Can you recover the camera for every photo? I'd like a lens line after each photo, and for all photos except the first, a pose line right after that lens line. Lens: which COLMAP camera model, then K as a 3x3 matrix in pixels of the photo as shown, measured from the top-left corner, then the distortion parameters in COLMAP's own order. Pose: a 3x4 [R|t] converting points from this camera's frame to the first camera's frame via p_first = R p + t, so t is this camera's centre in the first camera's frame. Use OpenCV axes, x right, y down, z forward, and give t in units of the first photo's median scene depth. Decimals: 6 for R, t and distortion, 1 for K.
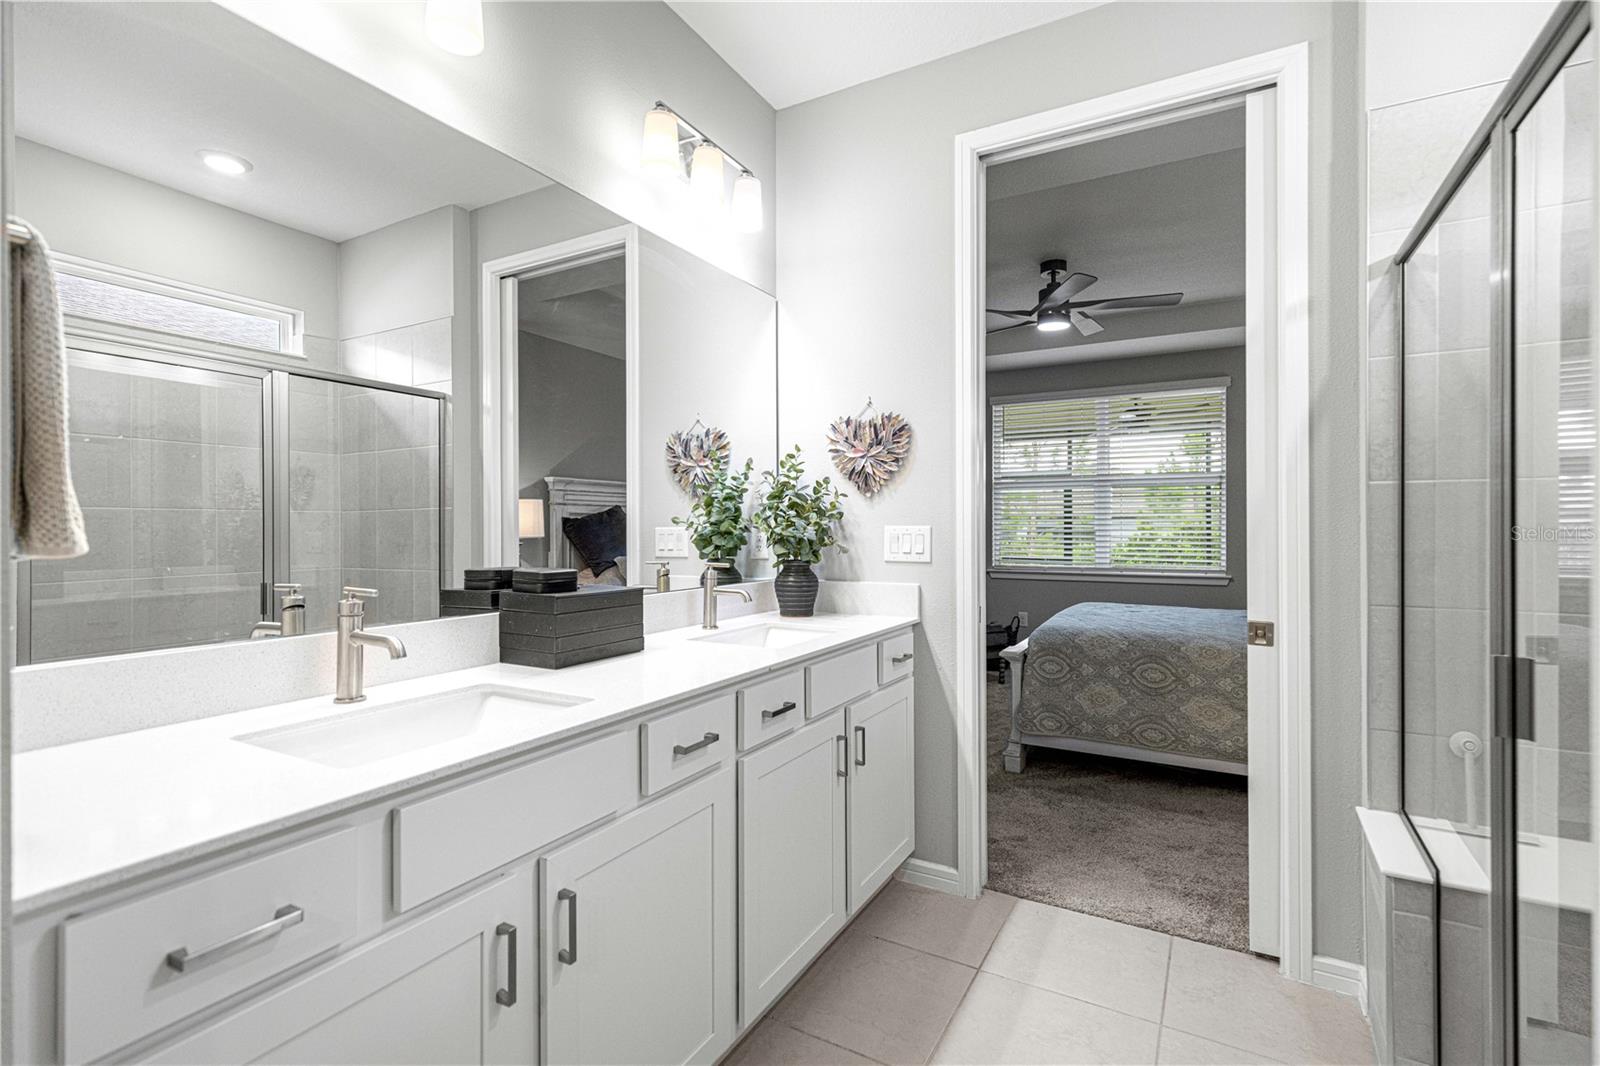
lens RADIAL K [[723.0, 0, 799.7], [0, 723.0, 528.4], [0, 0, 1]] dist [0.003302, -0.000435]
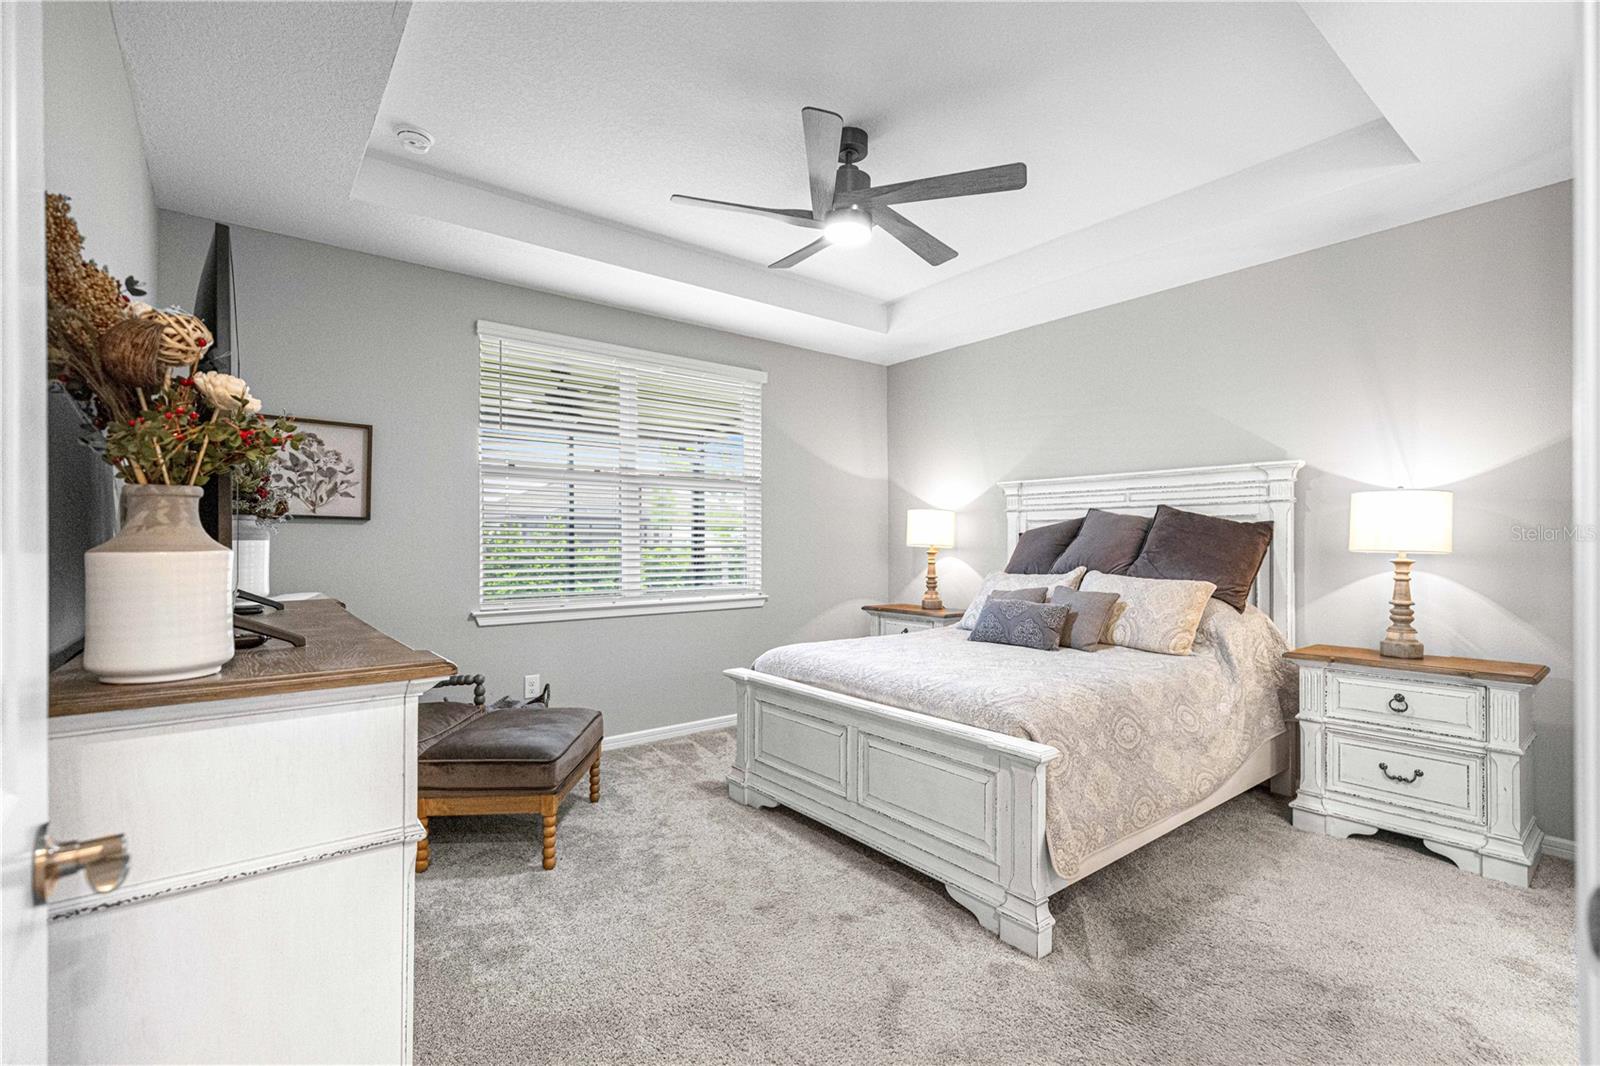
lens RADIAL K [[723.0, 0, 814.8], [0, 723.0, 534.1], [0, 0, 1]] dist [0.003302, -0.000435]
pose [[0.380376, 0.011414, 0.924761, -0.333292], [0.001153, 0.999917, -0.012816, 0.003497], [-0.924831, 0.005941, 0.380331, 0.983388]]
